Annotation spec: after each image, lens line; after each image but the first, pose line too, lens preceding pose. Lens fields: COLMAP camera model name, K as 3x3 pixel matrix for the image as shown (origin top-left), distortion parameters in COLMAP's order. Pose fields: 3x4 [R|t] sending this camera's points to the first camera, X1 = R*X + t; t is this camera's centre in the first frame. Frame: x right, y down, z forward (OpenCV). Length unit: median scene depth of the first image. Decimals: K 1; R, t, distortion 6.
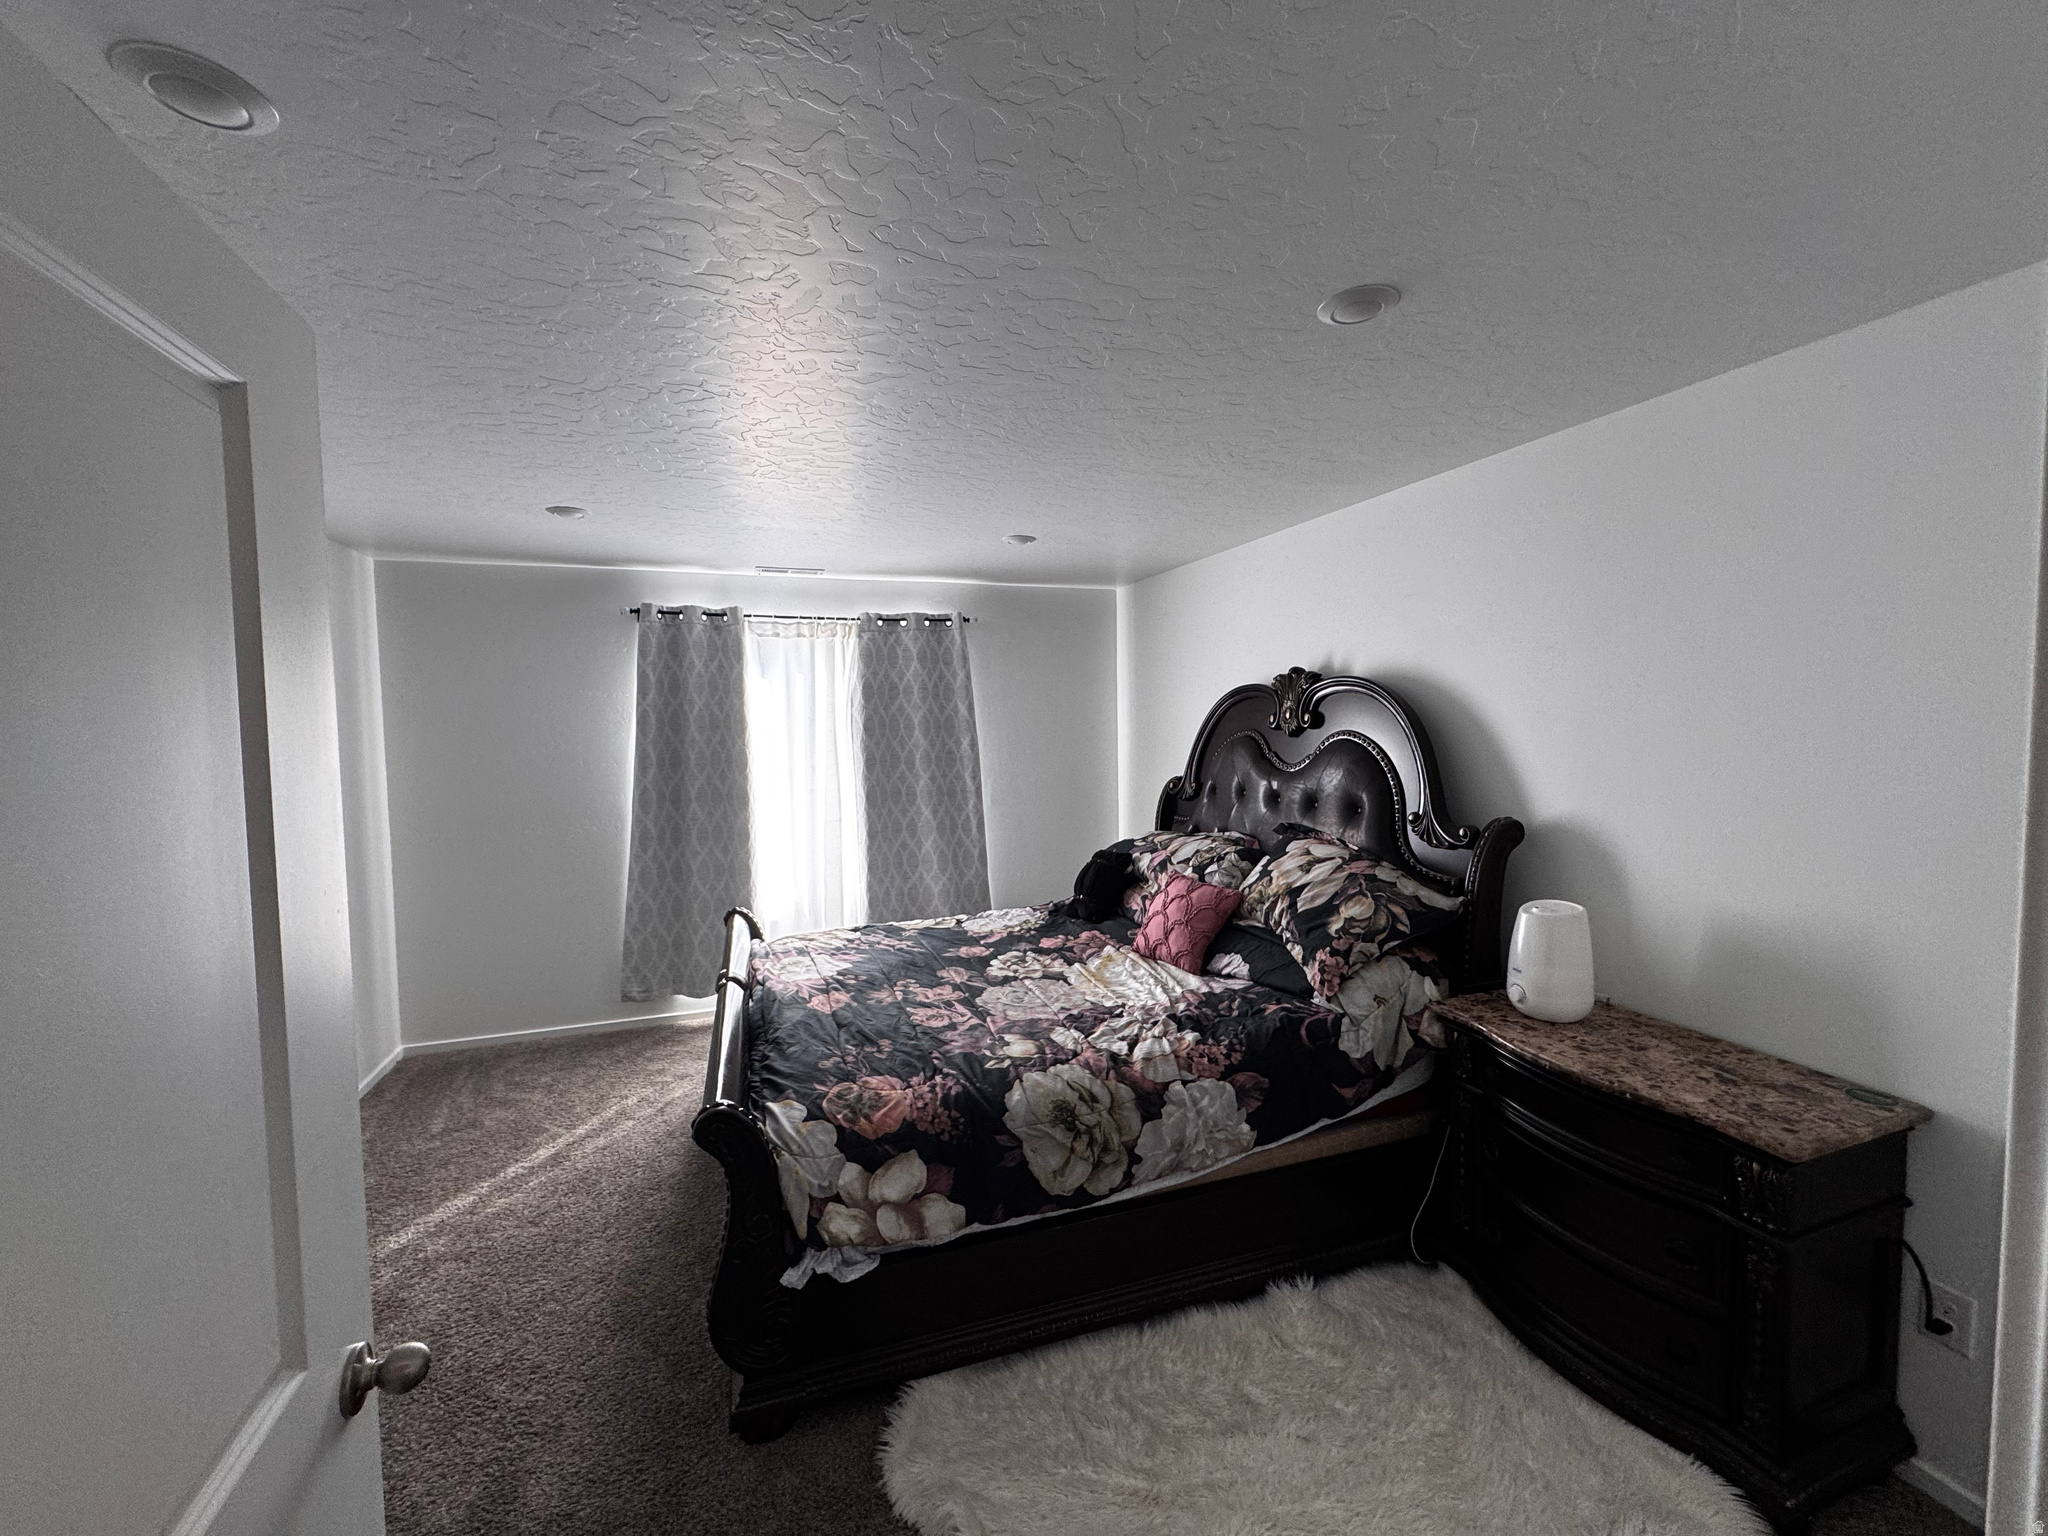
lens RADIAL K [[808.9, 0, 1021.0], [0, 808.9, 762.1], [0, 0, 1]] dist [-0.001160, 0.000626]
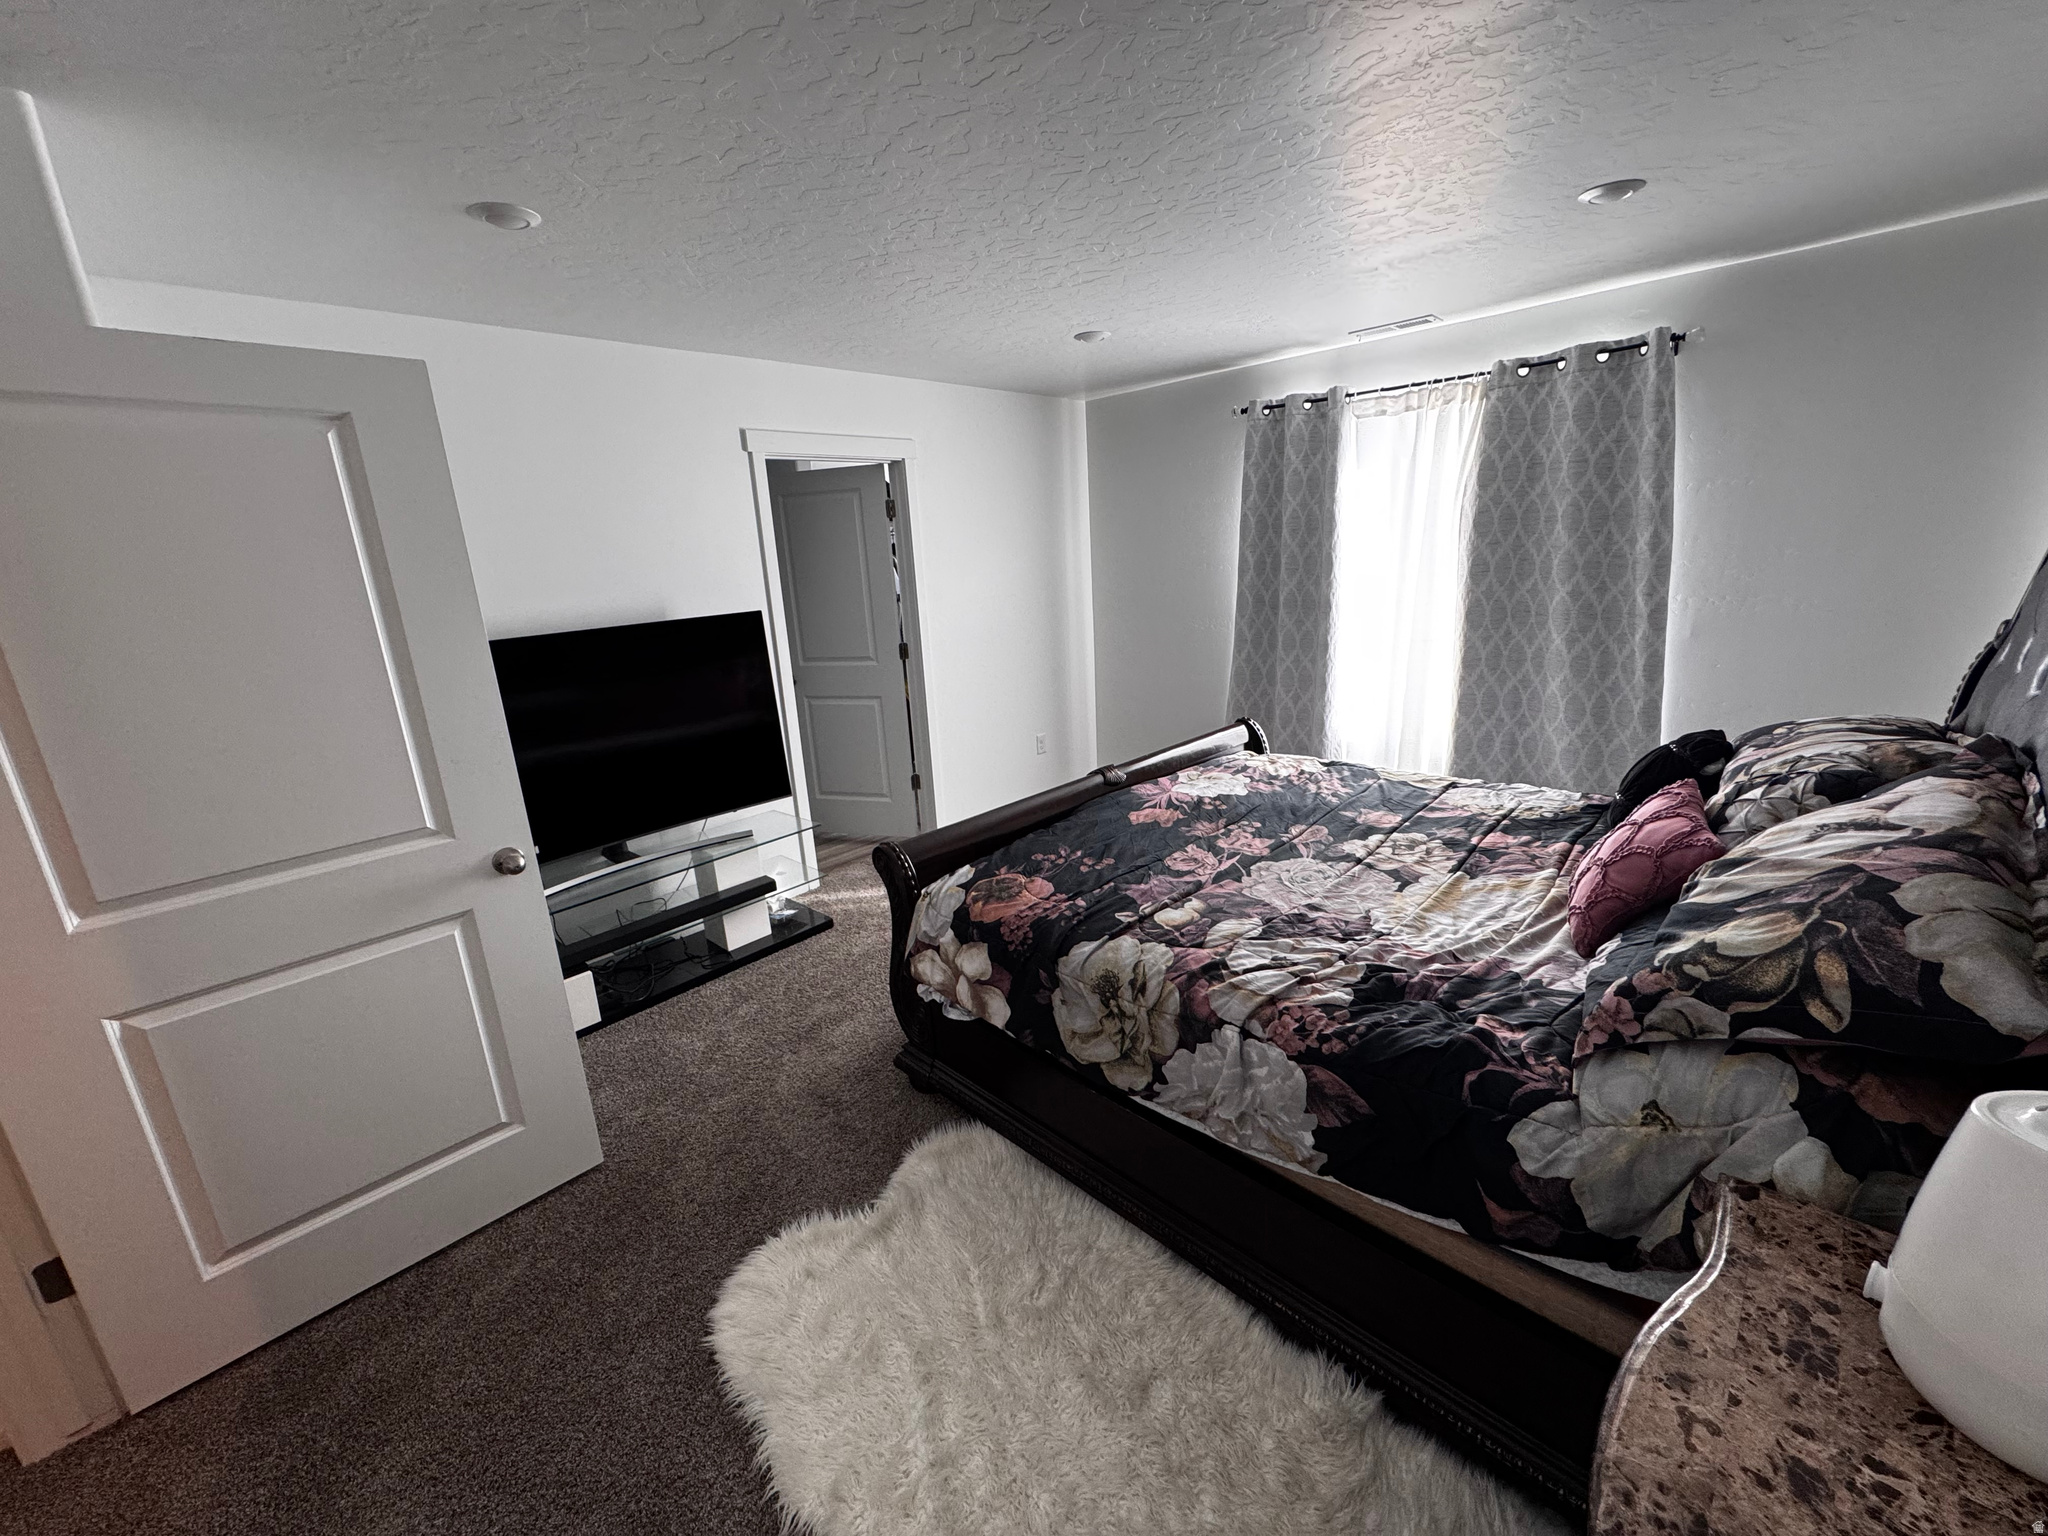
lens RADIAL K [[808.9, 0, 1029.7], [0, 808.9, 760.9], [0, 0, 1]] dist [-0.001160, 0.000626]
pose [[0.457991, 0.219186, -0.861511, 0.497057], [-0.000266, 0.969160, 0.246433, -0.019003], [0.888957, -0.112635, 0.443925, 0.377430]]
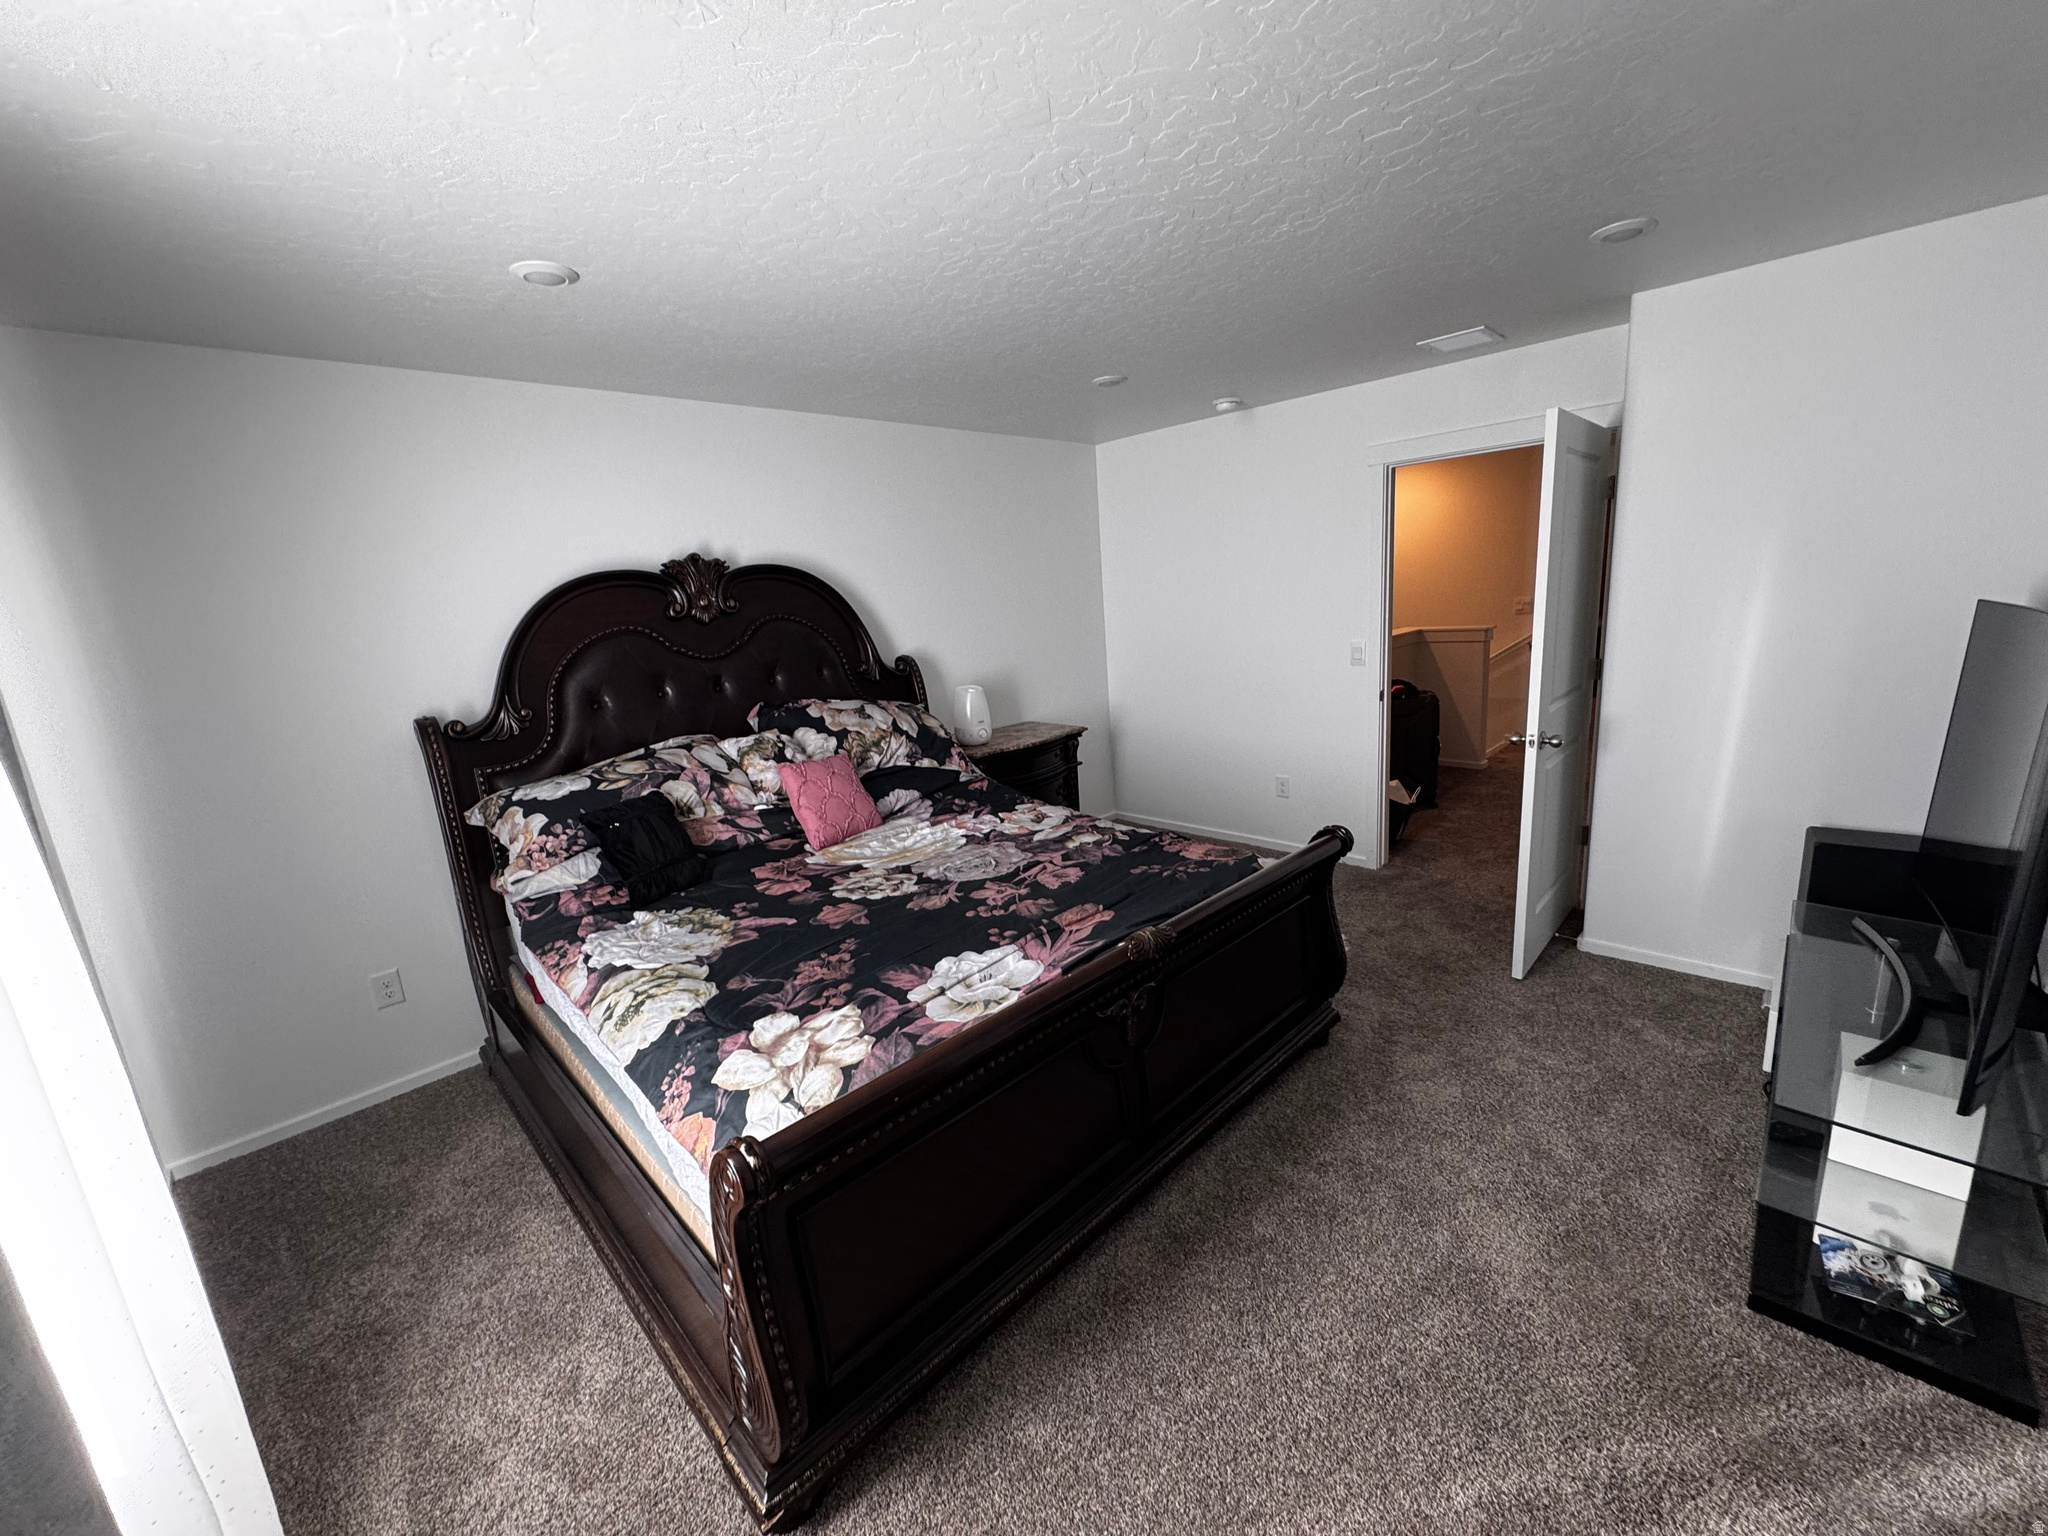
lens RADIAL K [[808.9, 0, 1013.7], [0, 808.9, 770.8], [0, 0, 1]] dist [-0.001160, 0.000626]
pose [[-0.426959, -0.151701, 0.891455, -0.828237], [0.124024, 0.966688, 0.223904, -0.038596], [-0.895725, 0.206160, -0.393921, 1.223288]]
